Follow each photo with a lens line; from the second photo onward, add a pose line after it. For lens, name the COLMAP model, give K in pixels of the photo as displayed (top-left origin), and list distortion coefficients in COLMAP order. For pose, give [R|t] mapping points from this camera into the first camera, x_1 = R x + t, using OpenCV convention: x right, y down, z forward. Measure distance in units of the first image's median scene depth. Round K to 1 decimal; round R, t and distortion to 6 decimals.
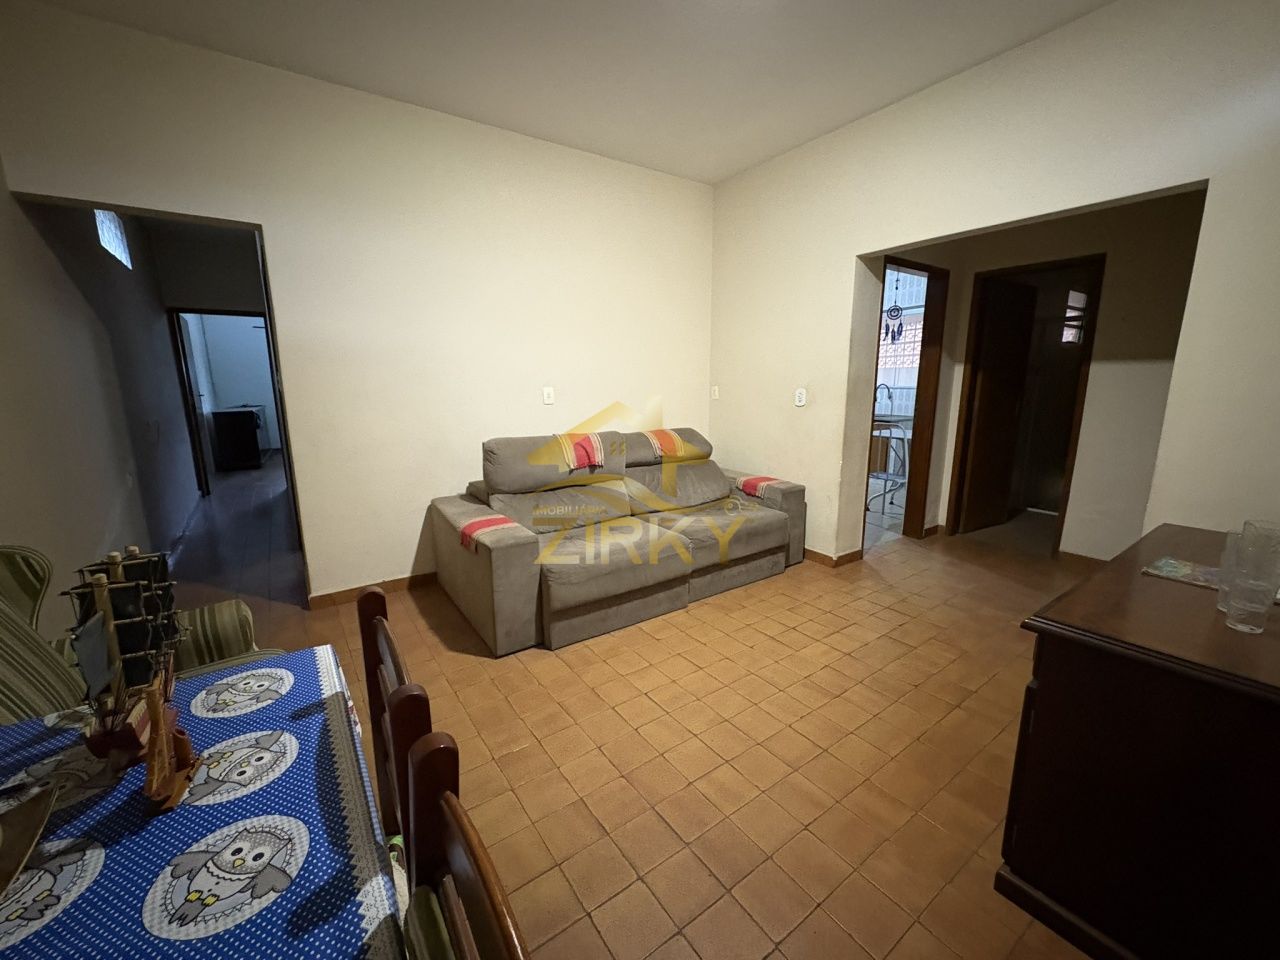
lens RADIAL K [[509.1, 0, 637.5], [0, 509.1, 477.9], [0, 0, 1]] dist [-0.000565, 0.000468]
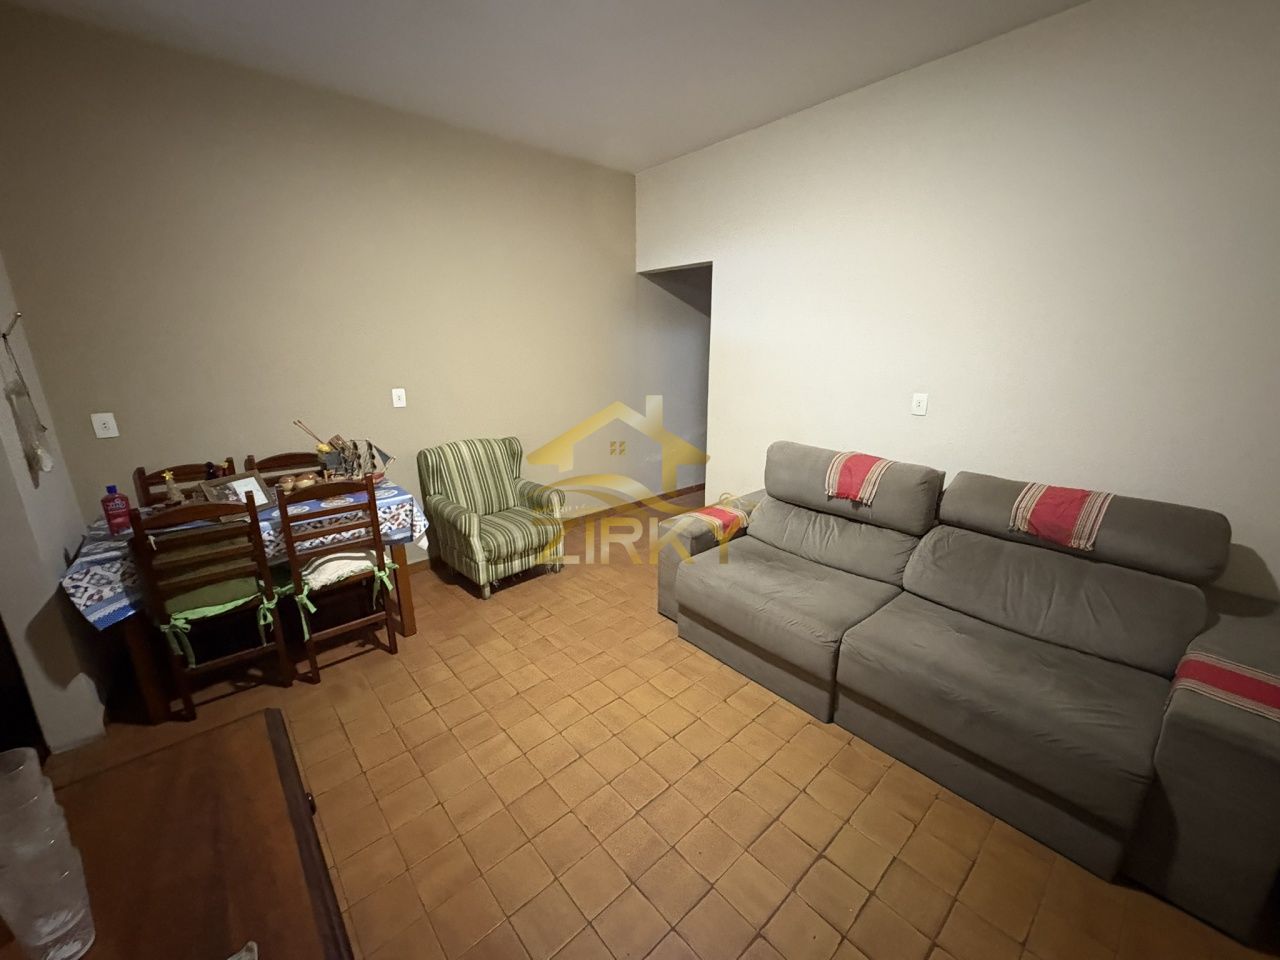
lens RADIAL K [[509.1, 0, 637.5], [0, 509.1, 477.9], [0, 0, 1]] dist [-0.000565, 0.000468]
pose [[0.110882, 0.260114, -0.959190, 0.737788], [-0.180974, 0.954290, 0.237864, -0.217914], [0.977217, 0.147213, 0.152887, 0.650343]]
